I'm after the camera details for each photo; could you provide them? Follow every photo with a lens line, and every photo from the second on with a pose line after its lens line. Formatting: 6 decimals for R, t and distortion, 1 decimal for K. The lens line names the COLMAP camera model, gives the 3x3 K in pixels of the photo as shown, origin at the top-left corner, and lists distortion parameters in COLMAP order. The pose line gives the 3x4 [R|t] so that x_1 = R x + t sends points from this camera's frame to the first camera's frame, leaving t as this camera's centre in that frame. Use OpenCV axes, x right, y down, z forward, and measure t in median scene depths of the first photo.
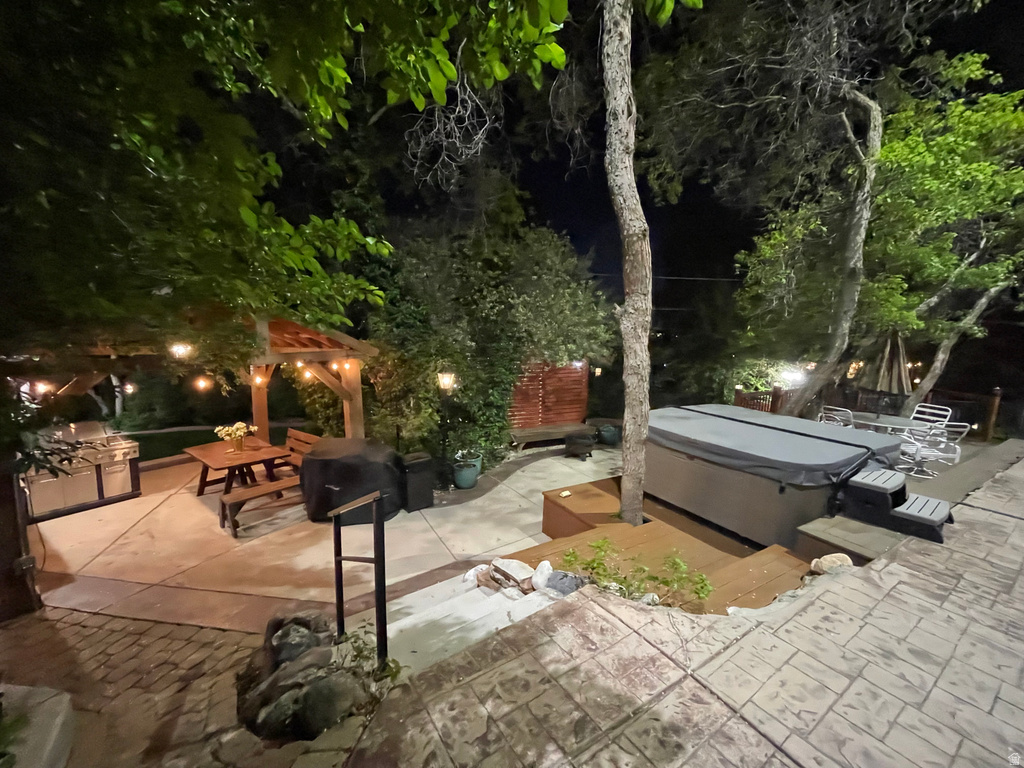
lens RADIAL K [[416.7, 0, 512.0], [0, 416.7, 384.0], [0, 0, 1]] dist [-0.001854, -0.000205]
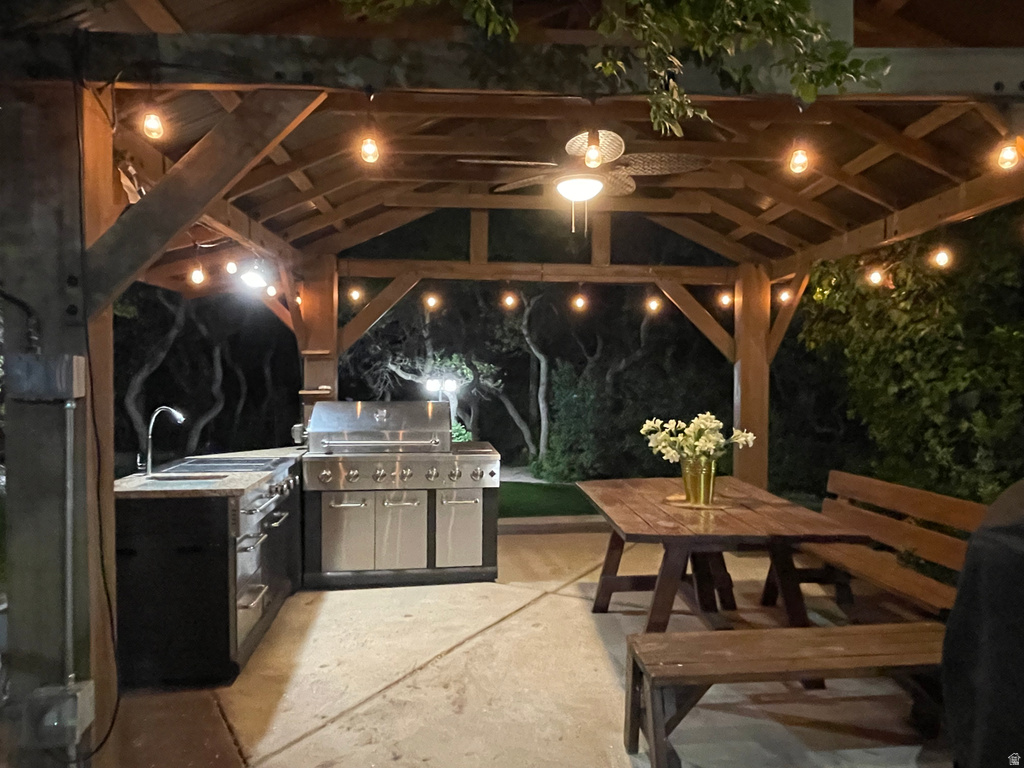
lens RADIAL K [[712.1, 0, 512.0], [0, 712.1, 384.0], [0, 0, 1]] dist [-0.002354, -0.000077]
pose [[0.664476, 0.003803, -0.747300, -0.338153], [-0.087791, 0.993460, -0.073004, 0.122569], [0.742135, 0.114116, 0.660464, 0.514786]]
